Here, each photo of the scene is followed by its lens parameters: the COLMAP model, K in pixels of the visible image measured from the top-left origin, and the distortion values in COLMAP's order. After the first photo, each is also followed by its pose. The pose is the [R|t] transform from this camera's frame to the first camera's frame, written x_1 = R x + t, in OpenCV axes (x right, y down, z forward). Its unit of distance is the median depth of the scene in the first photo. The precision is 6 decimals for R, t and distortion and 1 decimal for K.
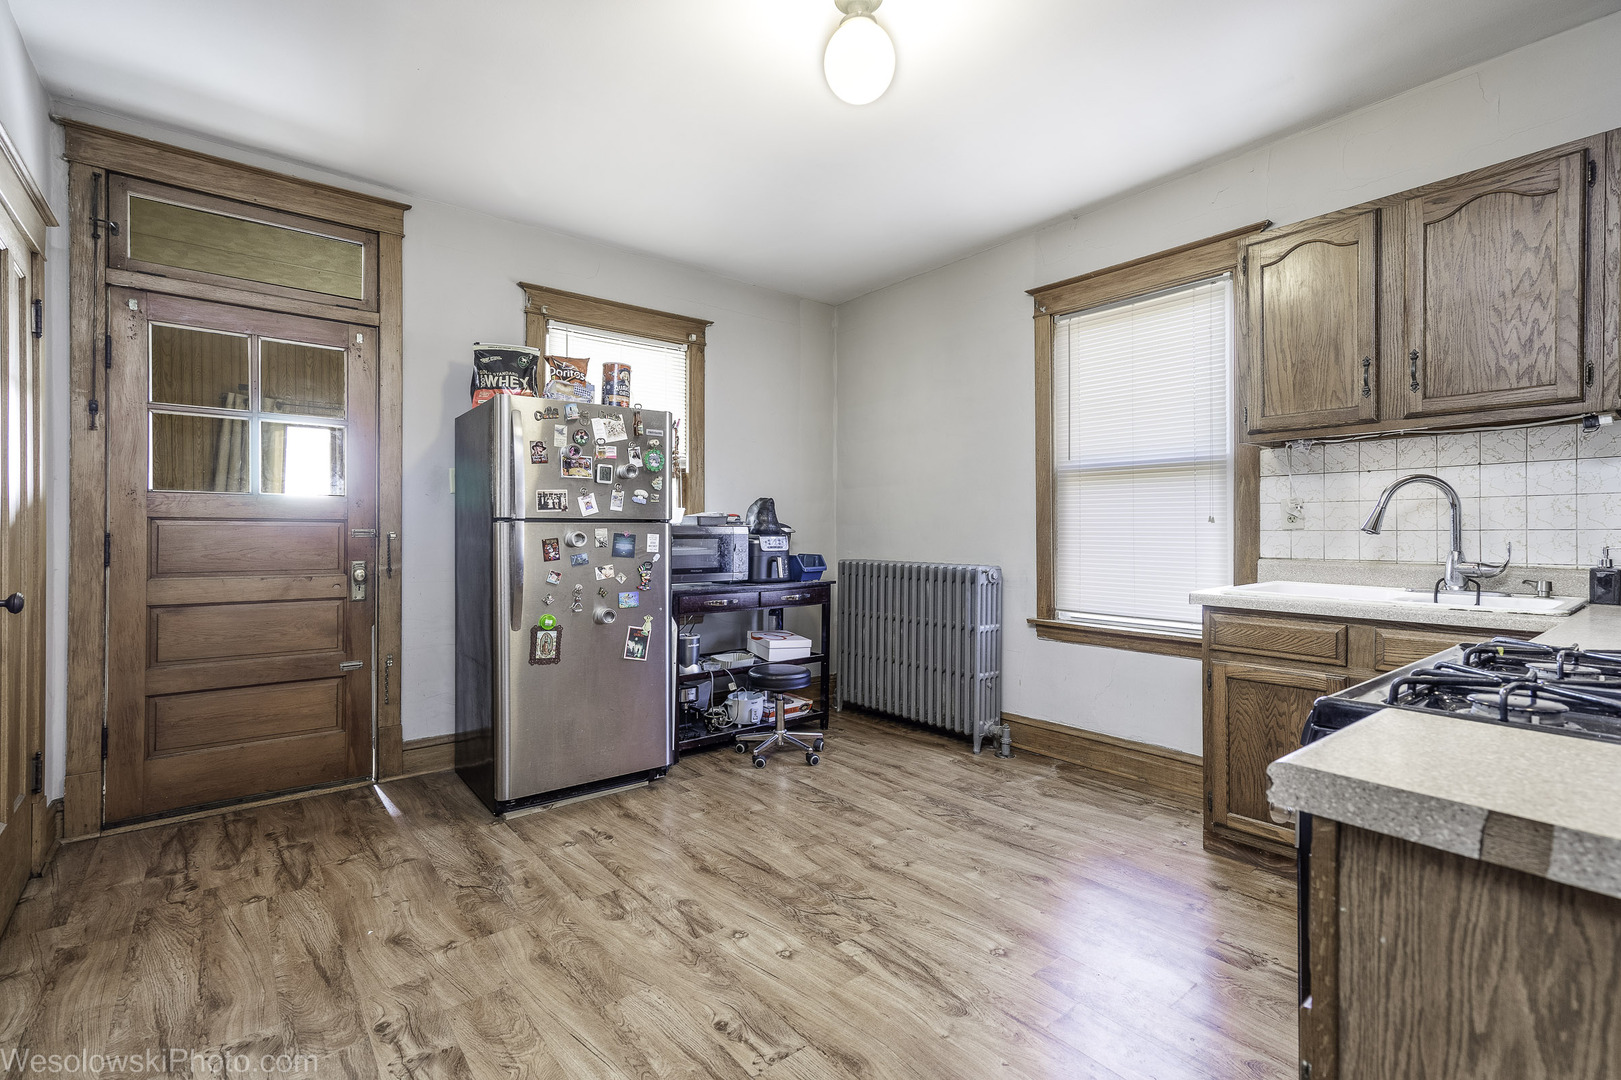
lens RADIAL K [[739.0, 0, 817.6], [0, 739.0, 534.2], [0, 0, 1]] dist [-0.000458, 0.002181]
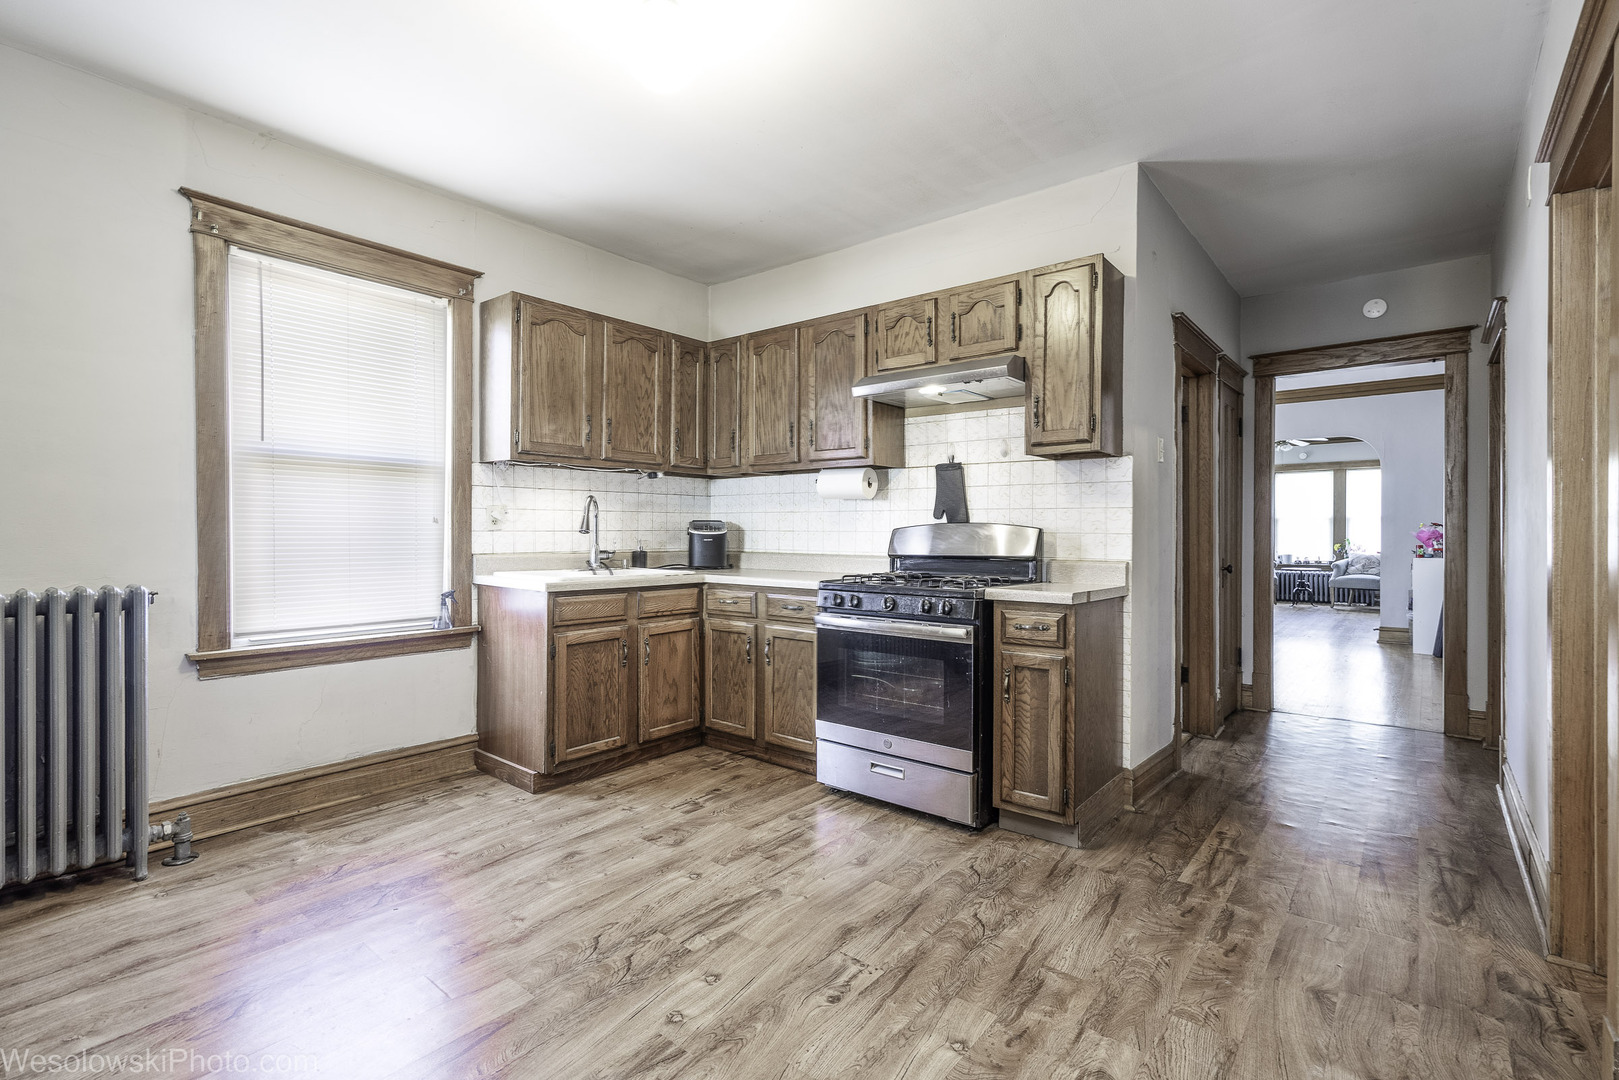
lens RADIAL K [[738.1, 0, 799.1], [0, 738.1, 541.0], [0, 0, 1]] dist [-0.000458, 0.002181]
pose [[-0.194347, -0.011656, 0.980864, -0.674883], [0.002429, 0.999921, 0.012363, -0.002360], [-0.980930, 0.004785, -0.194304, 0.734504]]
